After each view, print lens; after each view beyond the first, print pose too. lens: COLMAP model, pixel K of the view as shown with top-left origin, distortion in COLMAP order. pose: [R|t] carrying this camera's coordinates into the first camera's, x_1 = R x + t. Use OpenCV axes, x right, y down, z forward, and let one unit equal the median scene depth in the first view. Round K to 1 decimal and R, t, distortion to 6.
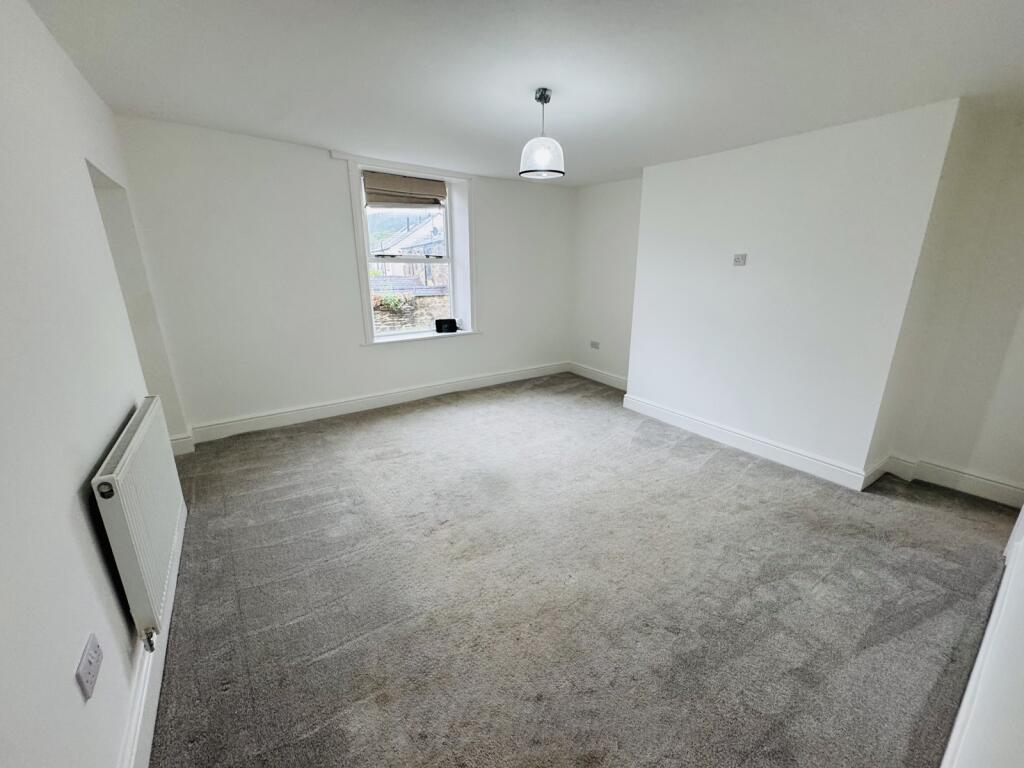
lens RADIAL K [[407.3, 0, 511.3], [0, 407.3, 383.6], [0, 0, 1]] dist [-0.002473, 0.000071]
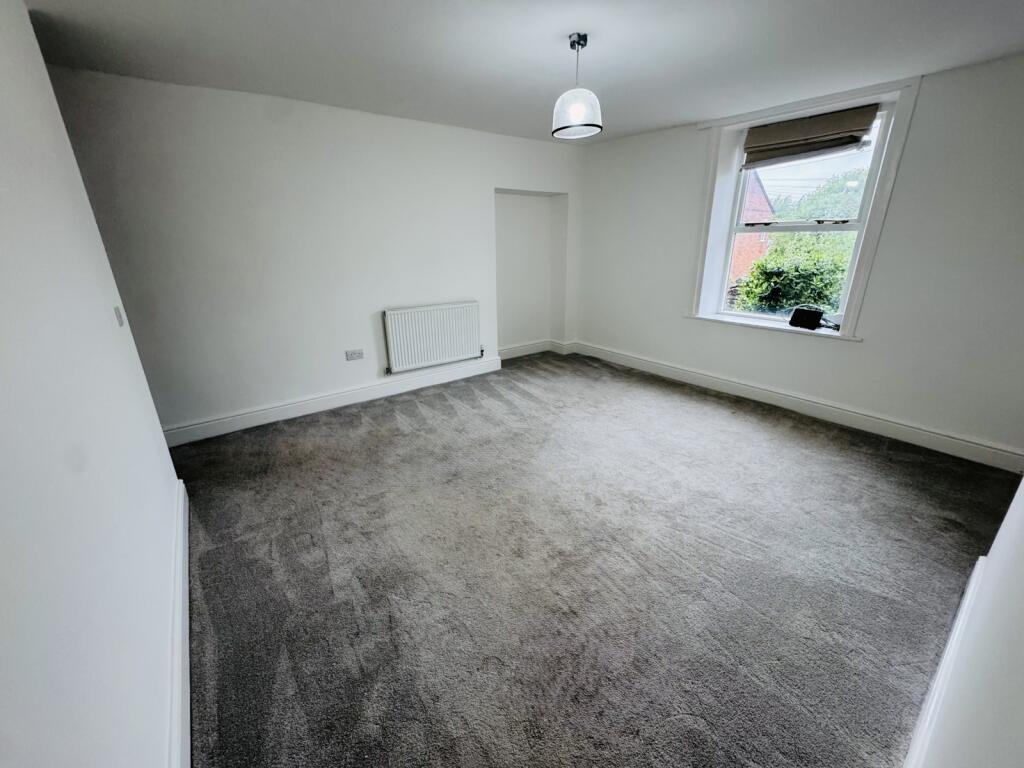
lens RADIAL K [[407.3, 0, 511.3], [0, 407.3, 383.6], [0, 0, 1]] dist [-0.002473, 0.000071]
pose [[0.035938, 0.327637, -0.944120, 0.603433], [-0.266850, 0.913574, 0.306879, -0.131251], [0.963068, 0.240909, 0.120262, 0.477627]]
